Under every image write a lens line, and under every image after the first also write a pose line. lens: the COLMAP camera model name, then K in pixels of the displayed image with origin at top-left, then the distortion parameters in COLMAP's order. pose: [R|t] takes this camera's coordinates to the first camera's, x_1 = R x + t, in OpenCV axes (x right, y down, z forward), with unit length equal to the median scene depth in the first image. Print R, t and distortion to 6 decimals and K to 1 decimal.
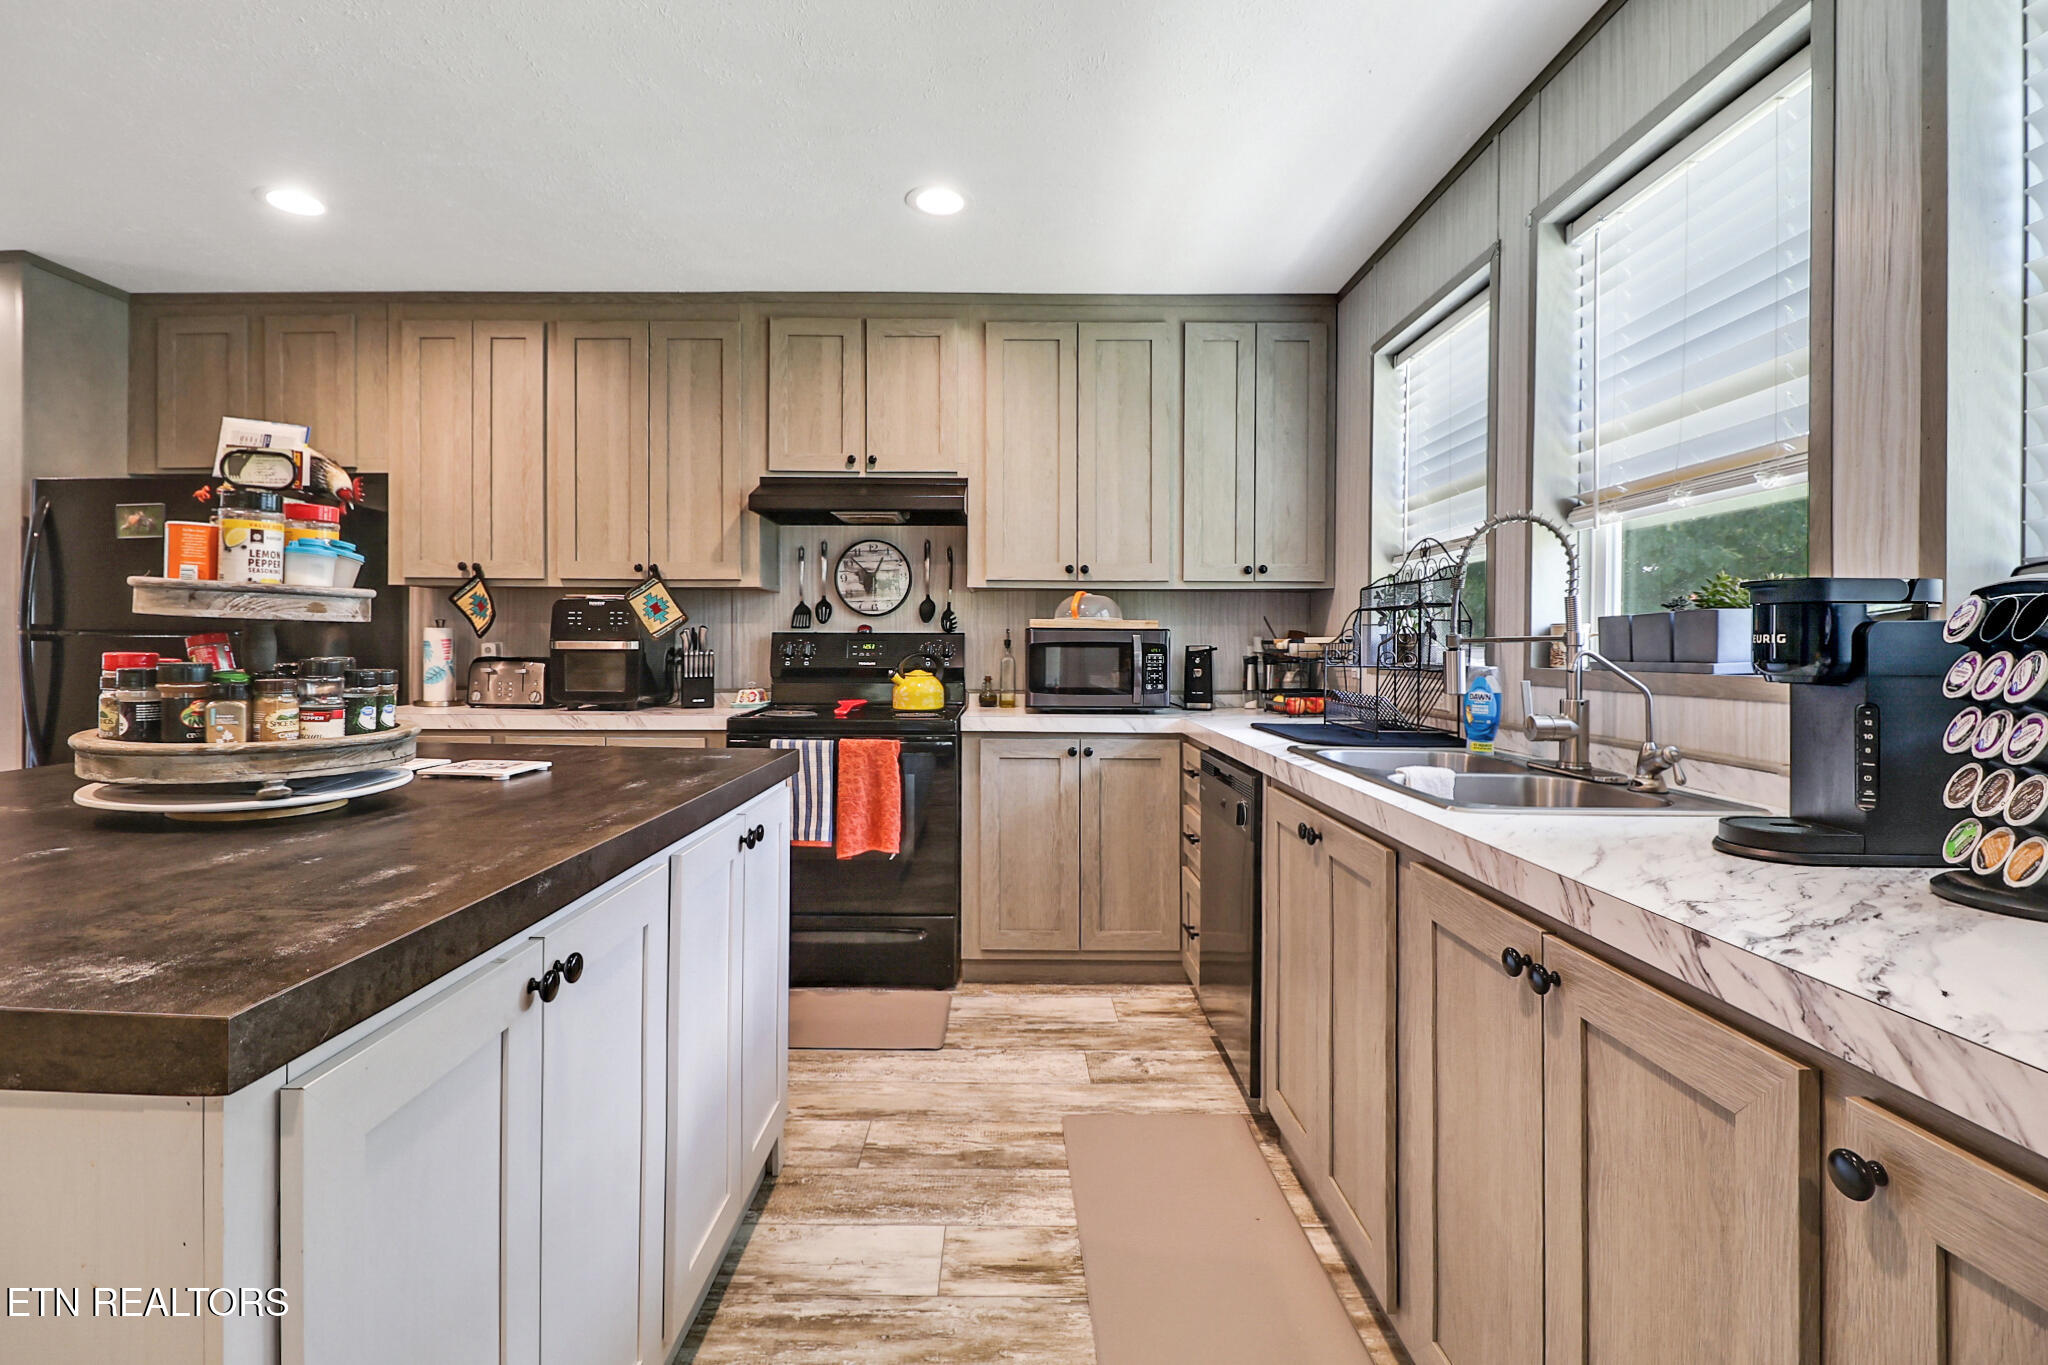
lens RADIAL K [[941.9, 0, 1011.2], [0, 941.9, 652.3], [0, 0, 1]] dist [0.006410, -0.011769]
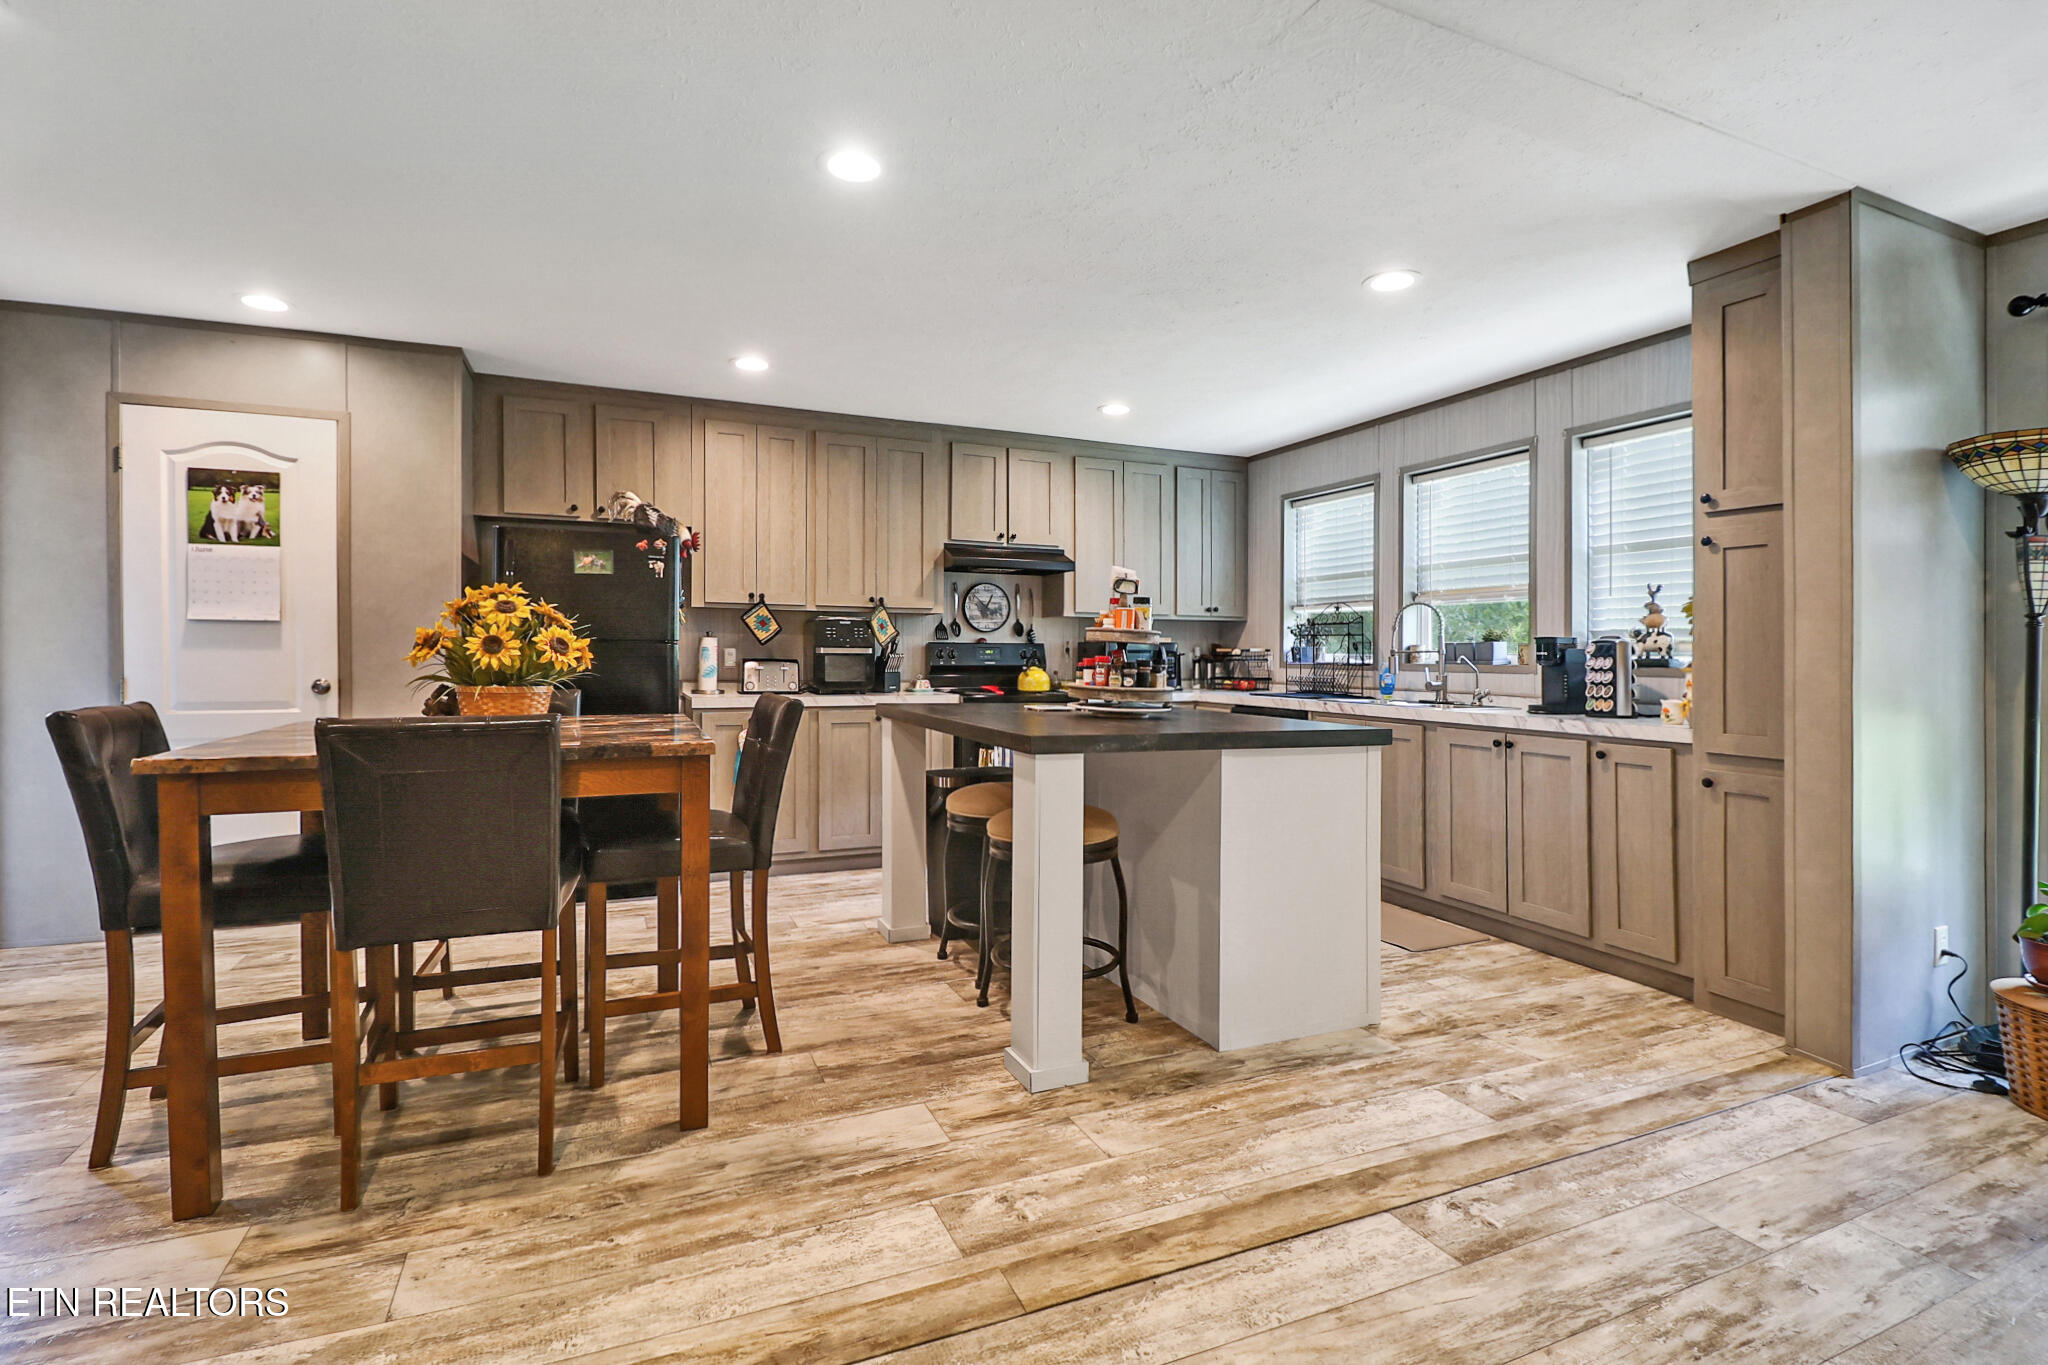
lens RADIAL K [[941.9, 0, 1011.2], [0, 941.9, 652.3], [0, 0, 1]] dist [0.006410, -0.011769]
pose [[0.917666, 0.003443, 0.397337, -0.784350], [-0.001875, 0.999989, -0.004333, 0.000993], [-0.397347, 0.003231, 0.917663, -0.472066]]
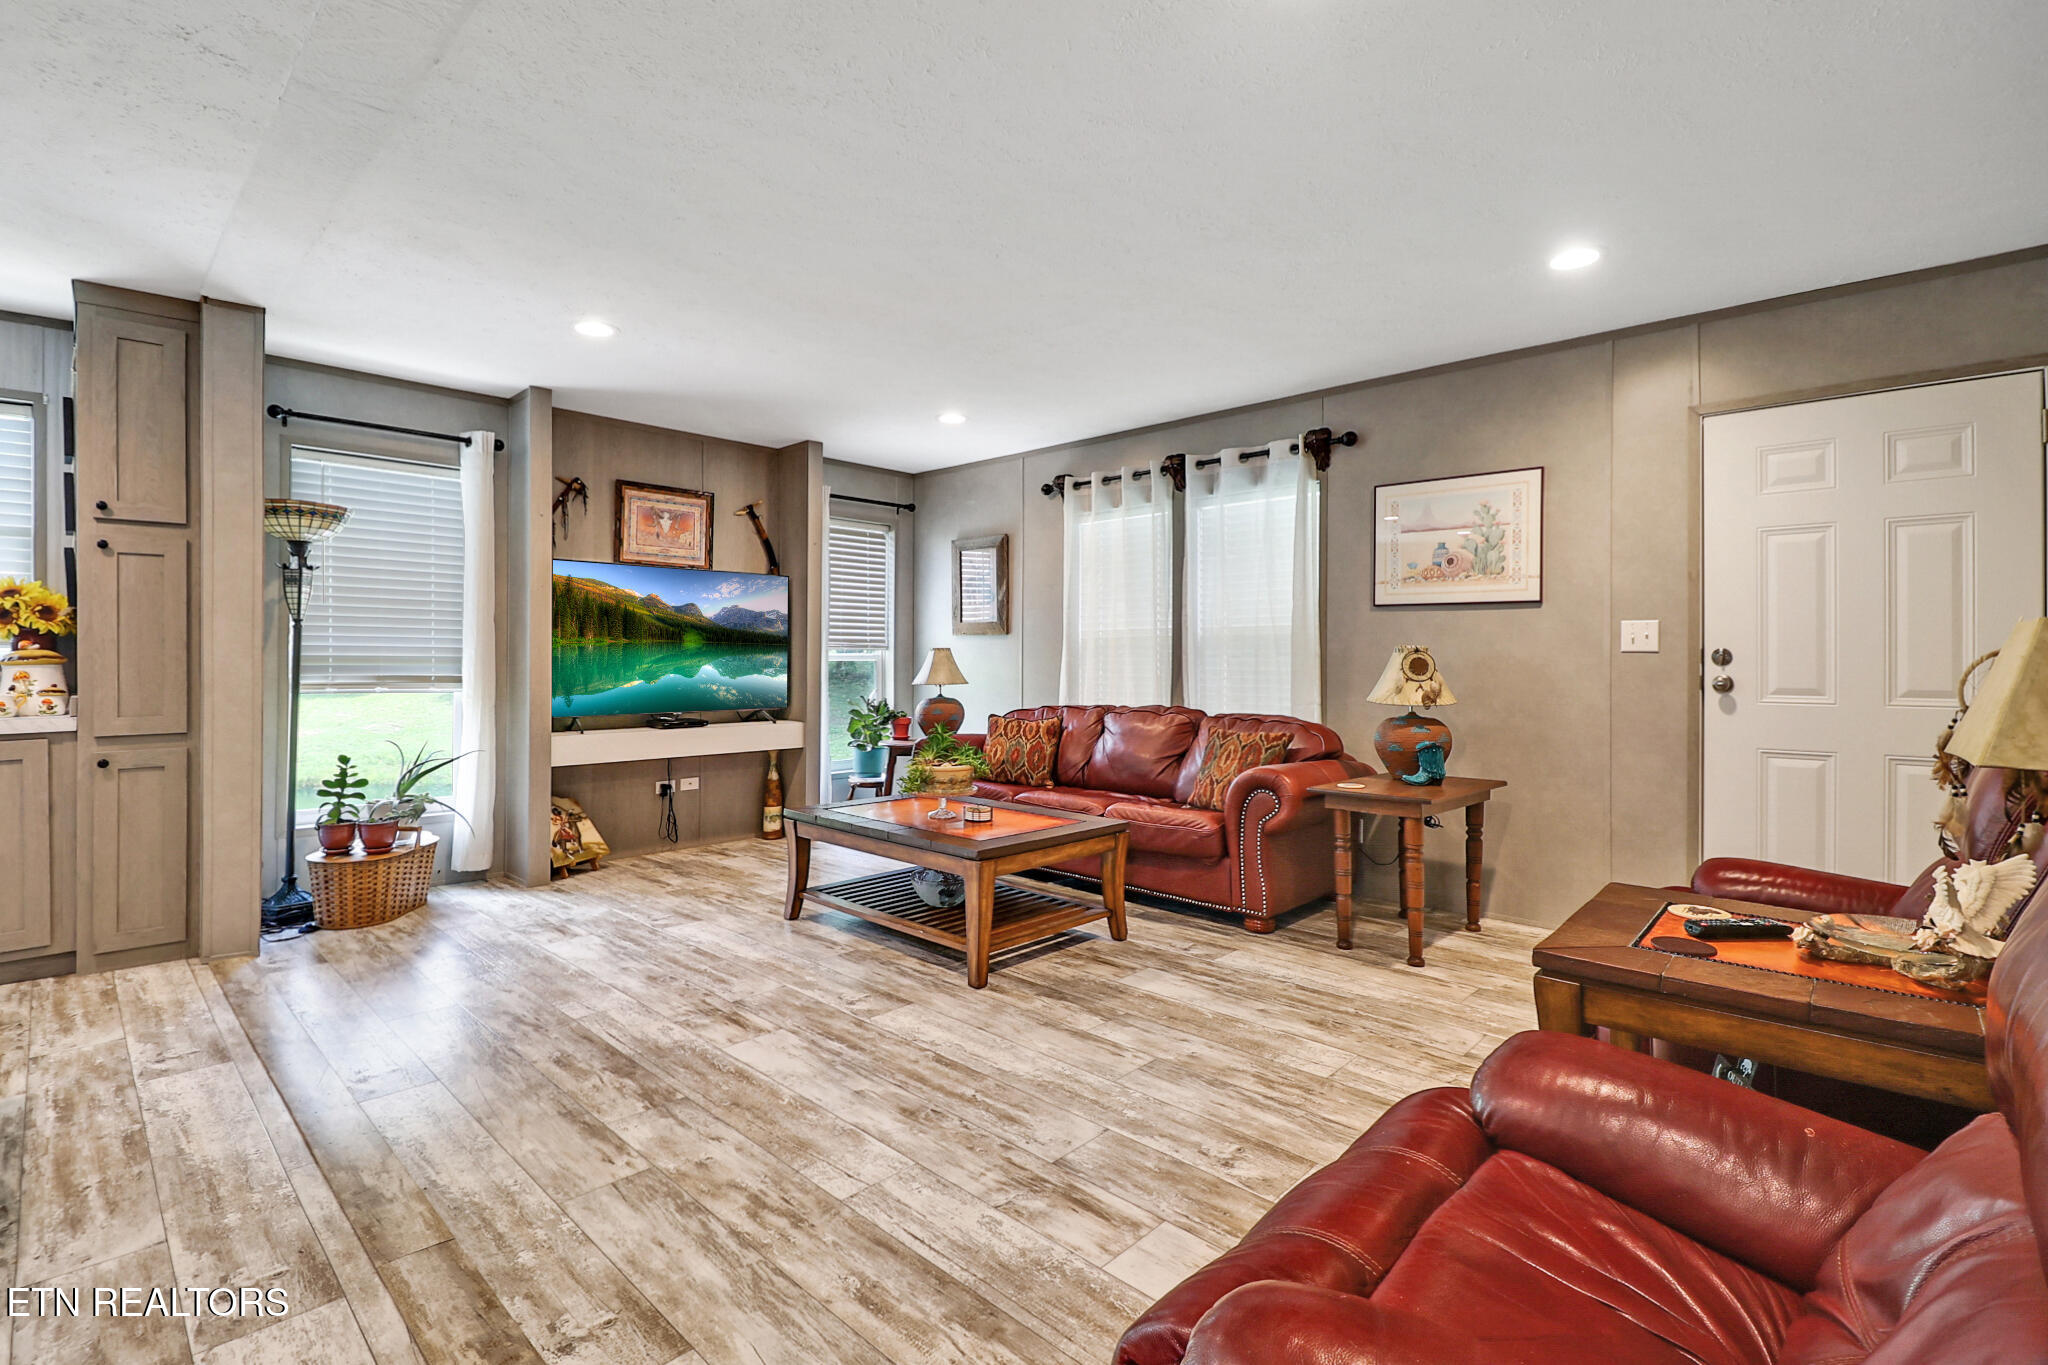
lens RADIAL K [[941.9, 0, 1011.2], [0, 941.9, 652.3], [0, 0, 1]] dist [0.006410, -0.011769]
pose [[-0.720354, -0.002279, 0.693603, -1.168660], [0.000311, 0.999993, 0.003609, 0.000189], [-0.693607, 0.002816, -0.720349, 0.108762]]
